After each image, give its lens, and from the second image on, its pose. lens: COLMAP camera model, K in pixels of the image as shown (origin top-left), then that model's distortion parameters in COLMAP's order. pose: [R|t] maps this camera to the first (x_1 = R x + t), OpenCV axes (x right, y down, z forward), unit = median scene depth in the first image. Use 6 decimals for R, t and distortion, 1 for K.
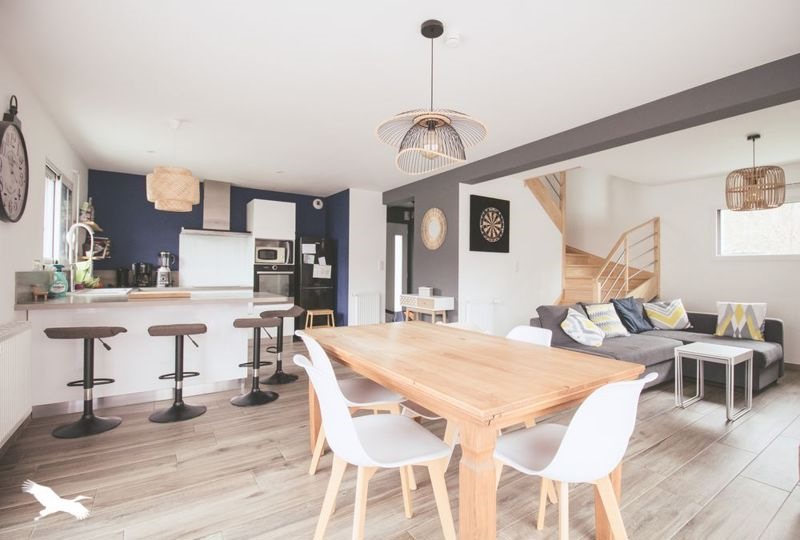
lens RADIAL K [[382.0, 0, 403.7], [0, 382.0, 266.0], [0, 0, 1]] dist [-0.020567, -0.000334]
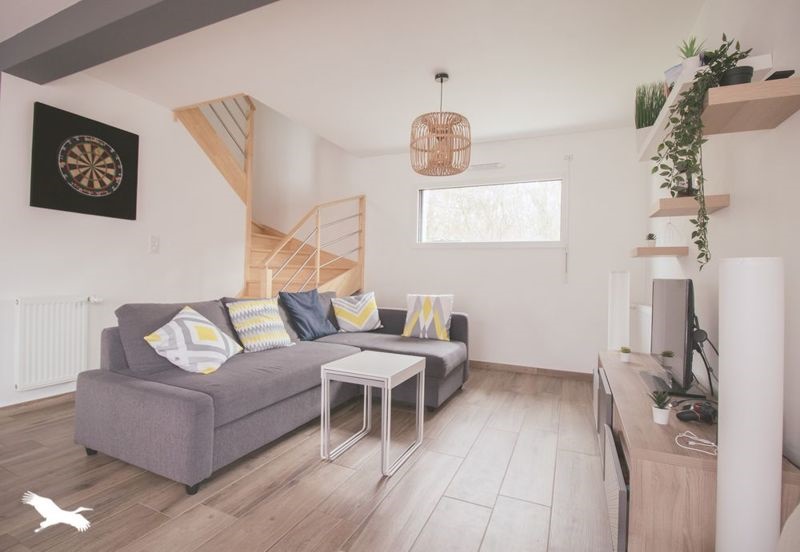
lens RADIAL K [[379.3, 0, 398.6], [0, 379.3, 276.4], [0, 0, 1]] dist [-0.001891, -0.000213]
pose [[0.852155, 0.011416, 0.523164, 0.378469], [-0.022195, 0.999651, 0.014340, 0.044605], [-0.522818, -0.023832, 0.852111, 0.310286]]
